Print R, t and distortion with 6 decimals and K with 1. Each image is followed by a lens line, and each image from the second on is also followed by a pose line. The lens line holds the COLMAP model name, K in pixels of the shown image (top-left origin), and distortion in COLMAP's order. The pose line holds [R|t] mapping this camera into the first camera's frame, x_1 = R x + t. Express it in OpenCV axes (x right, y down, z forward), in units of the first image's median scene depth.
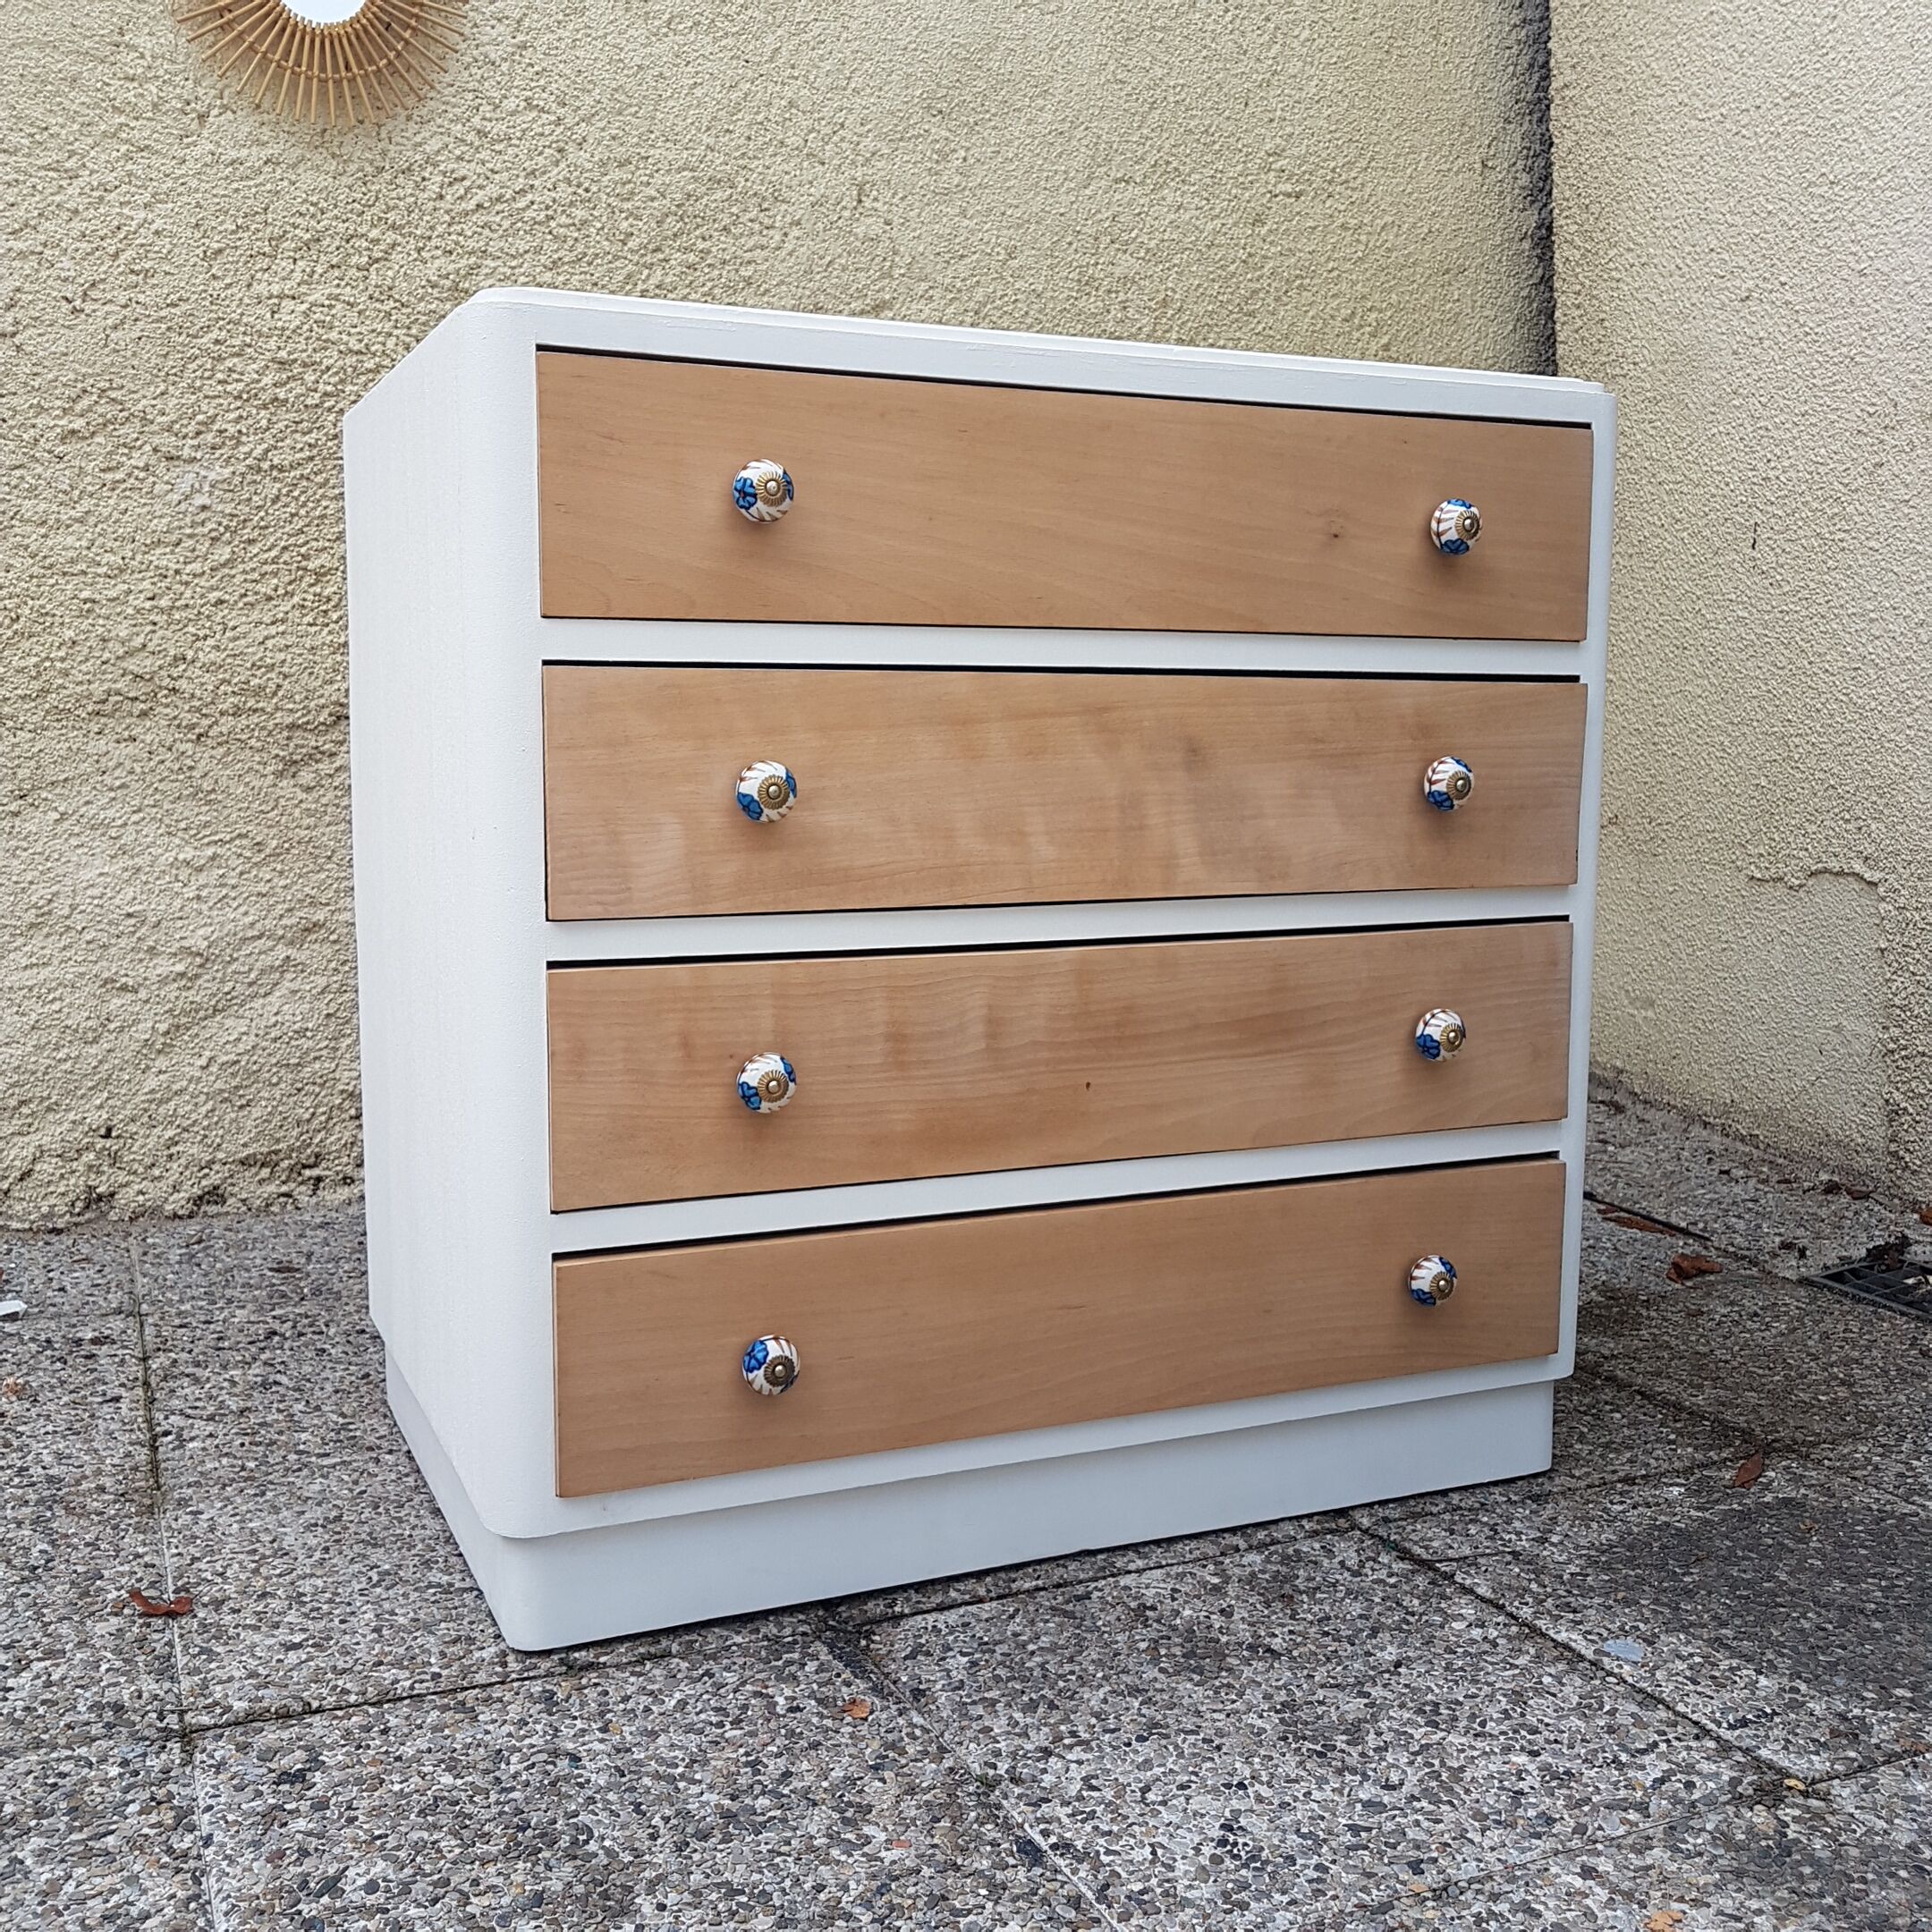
lens RADIAL K [[2021.1, 0, 902.8], [0, 2021.1, 972.5], [0, 0, 1]] dist [0.002200, 0.000000]
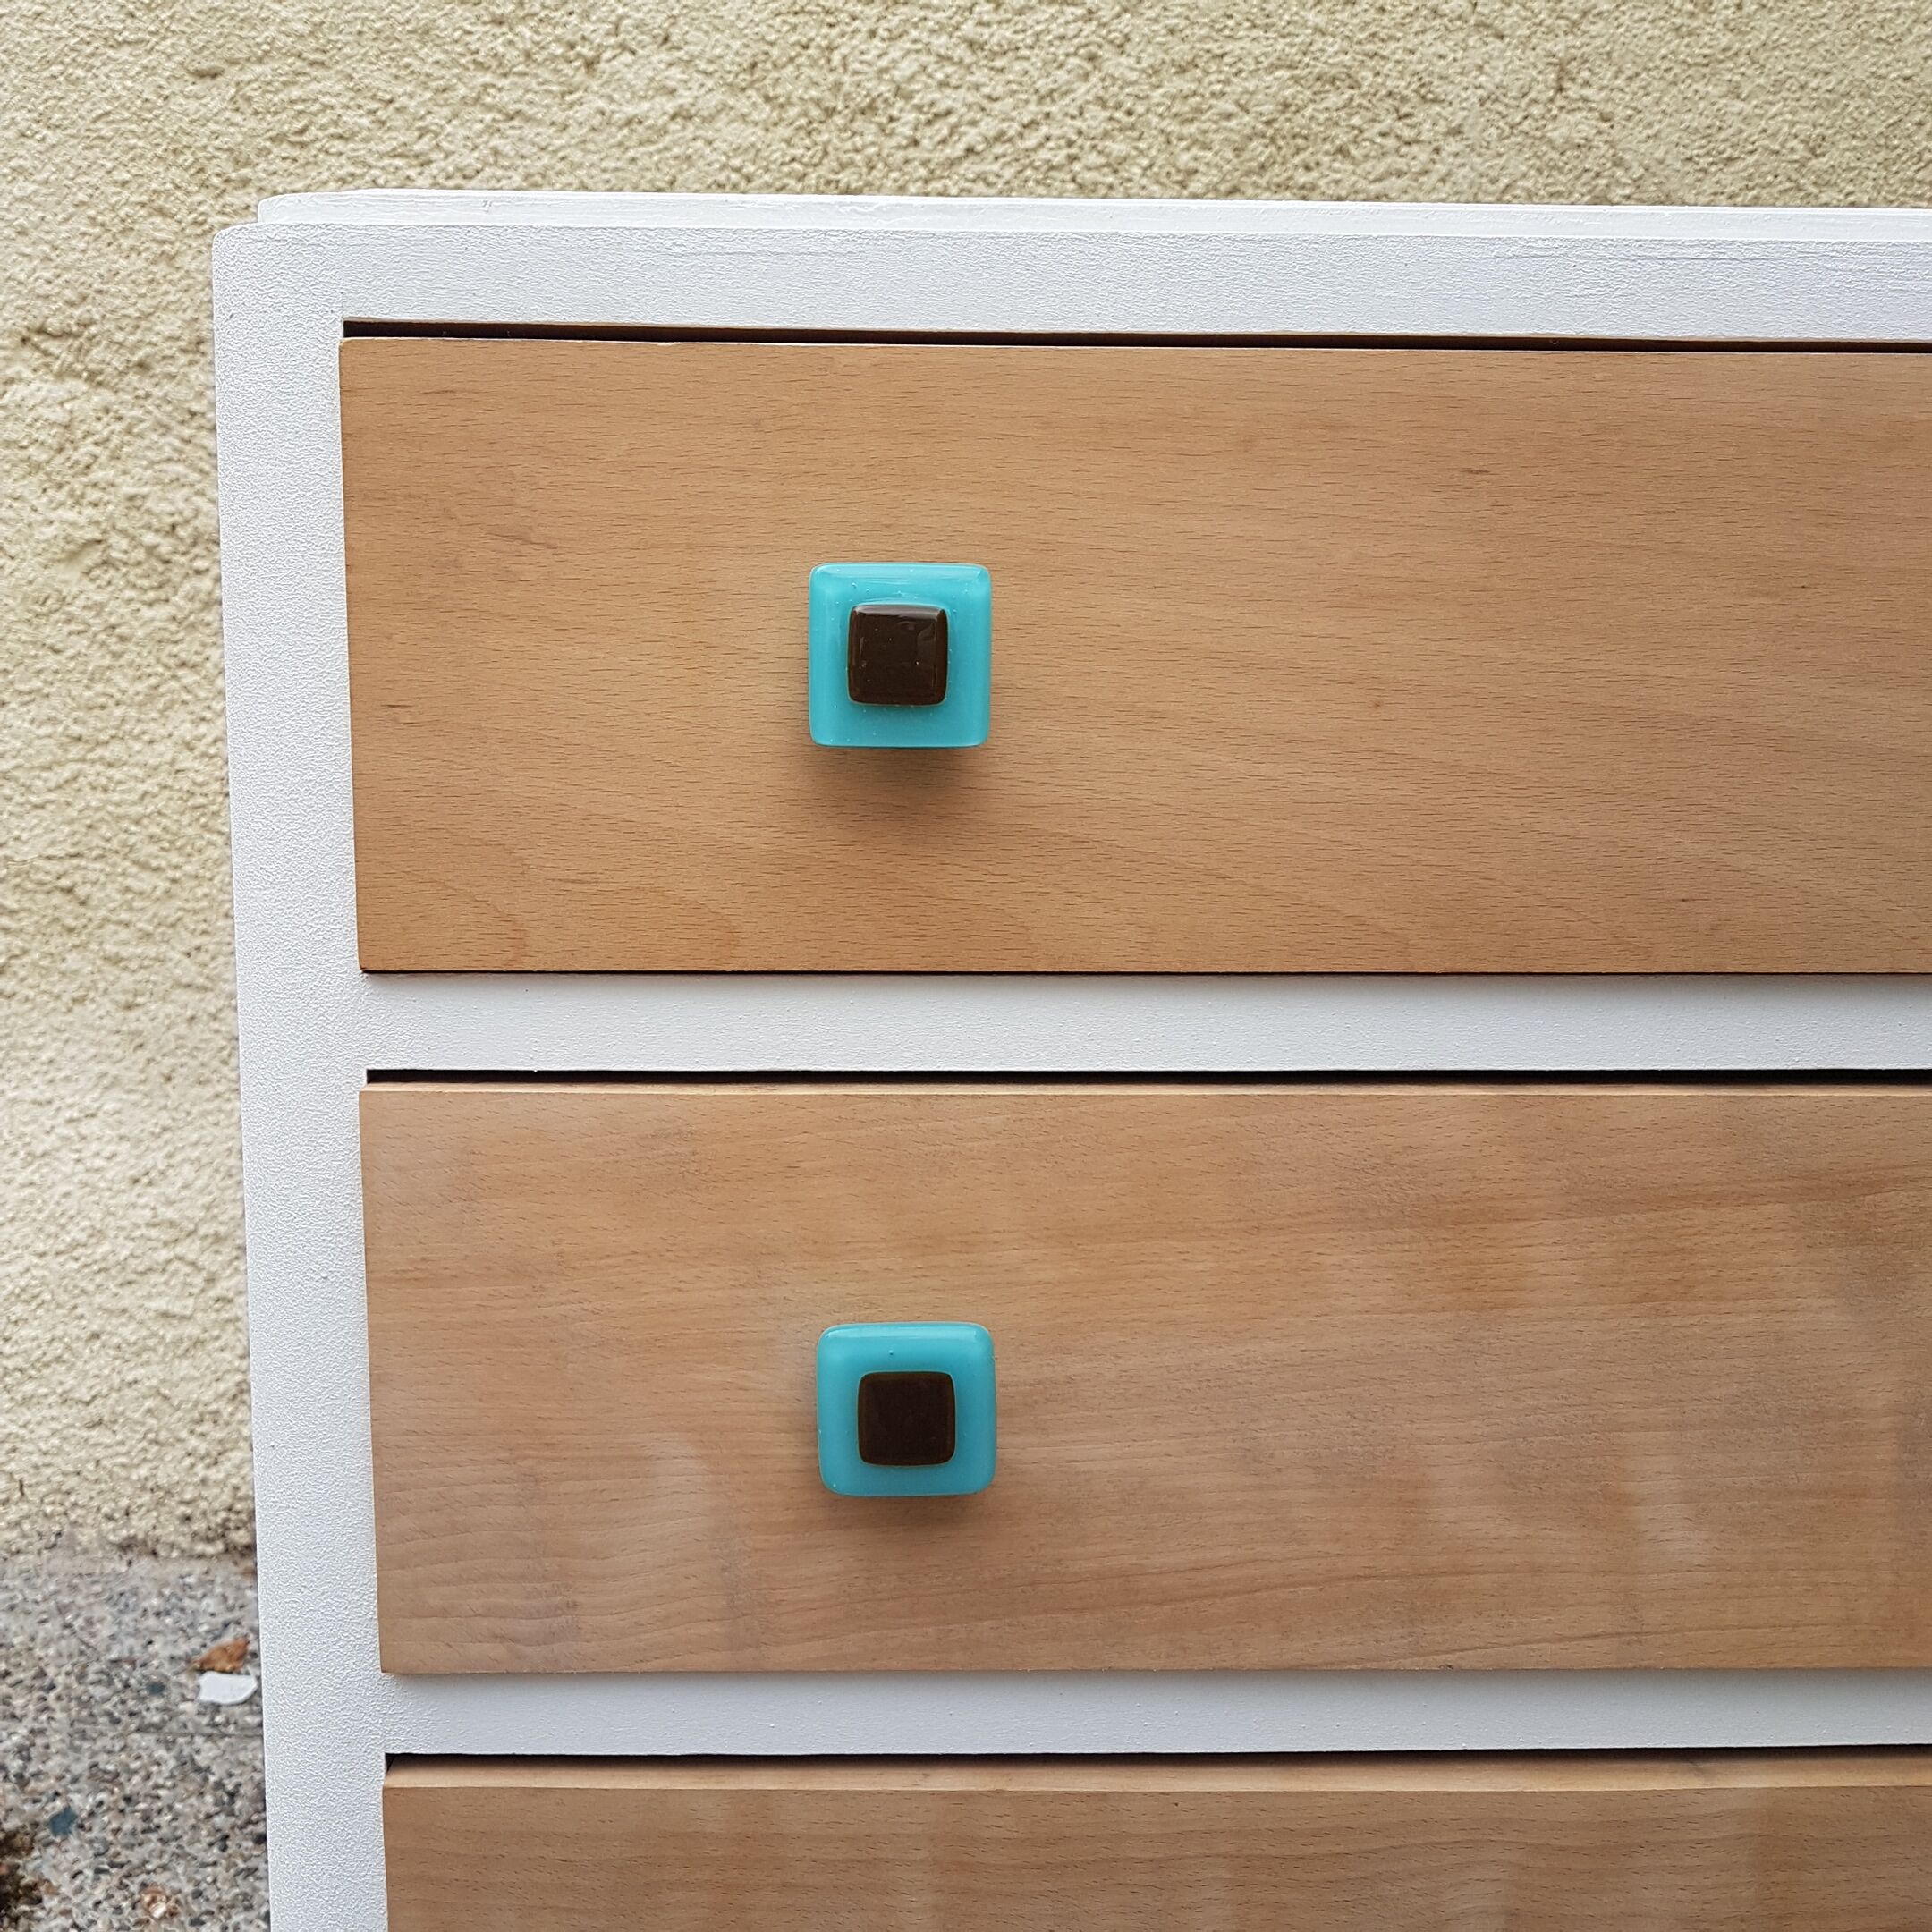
lens RADIAL K [[2021.1, 0, 938.0], [0, 2021.1, 968.0], [0, 0, 1]] dist [0.002200, 0.000000]
pose [[0.929336, 0.043383, -0.366677, 0.072847], [-0.046523, 0.998917, 0.000275, -0.157168], [0.366292, 0.016803, 0.930348, 0.564504]]
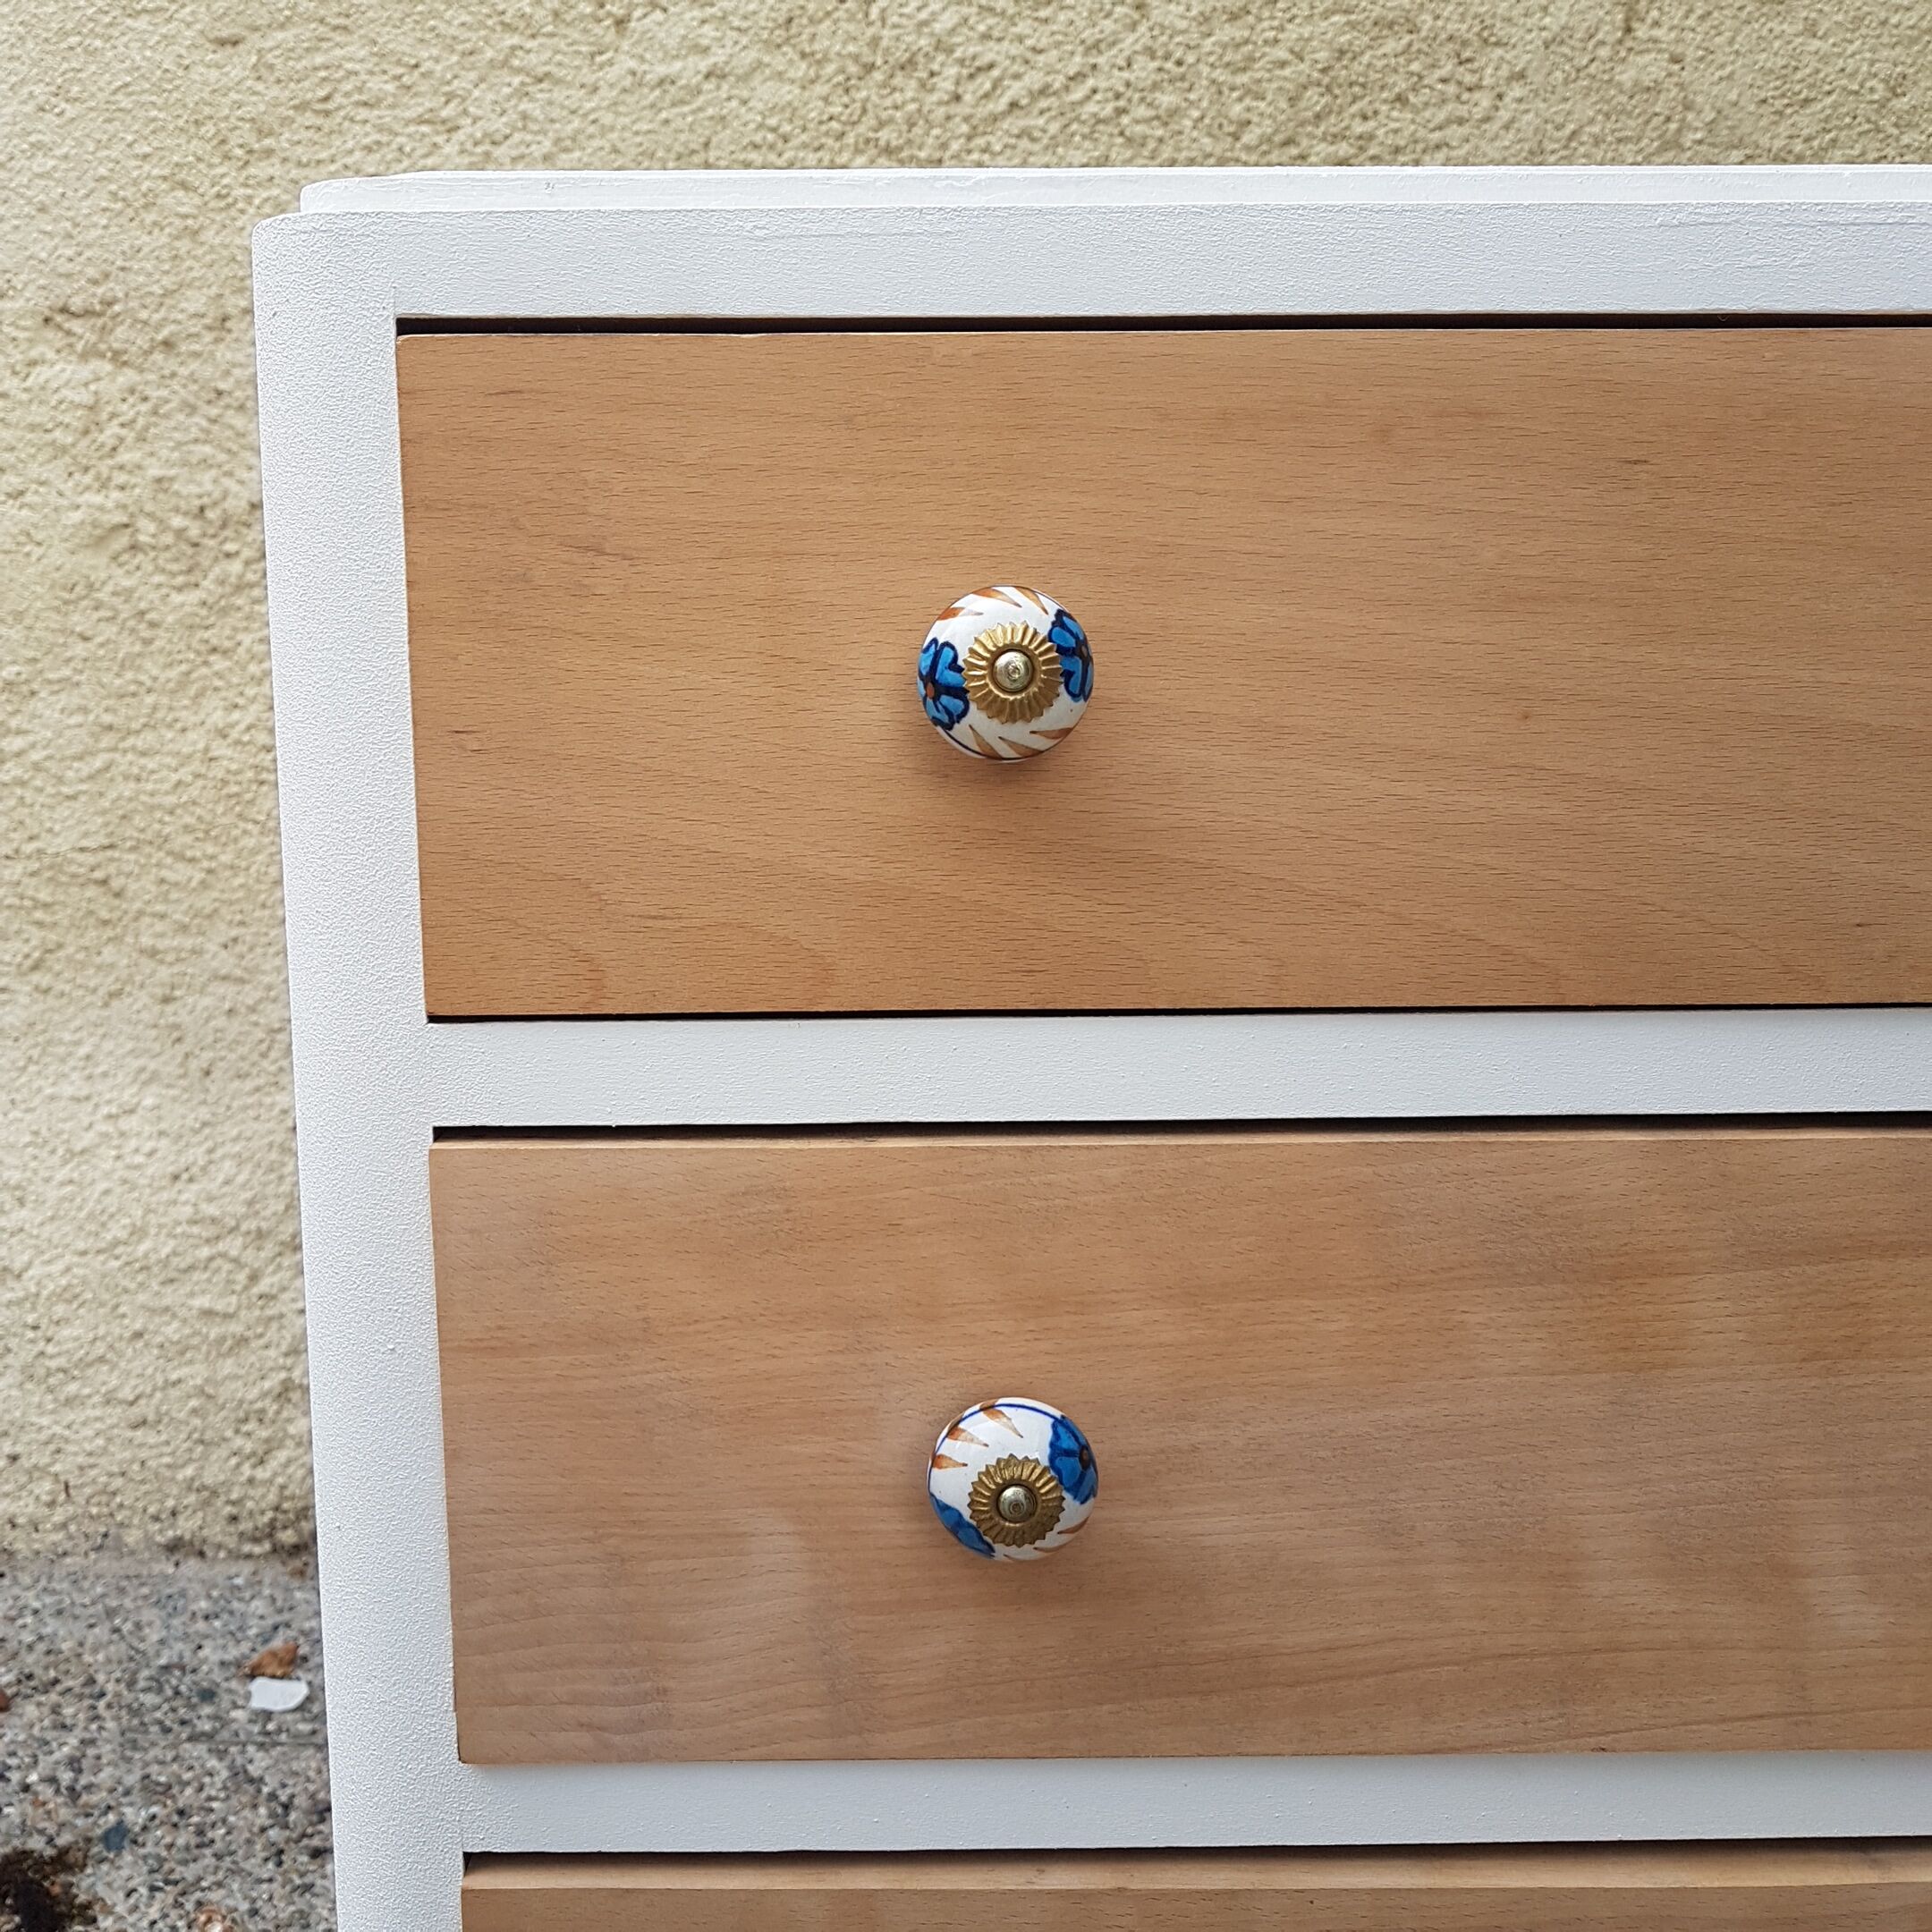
lens RADIAL K [[2021.1, 0, 932.1], [0, 2021.1, 966.8], [0, 0, 1]] dist [0.002200, 0.000000]
pose [[0.923697, 0.039857, -0.381044, 0.049702], [-0.034642, 0.999189, 0.020538, -0.169974], [0.381554, -0.005771, 0.924329, 0.585320]]
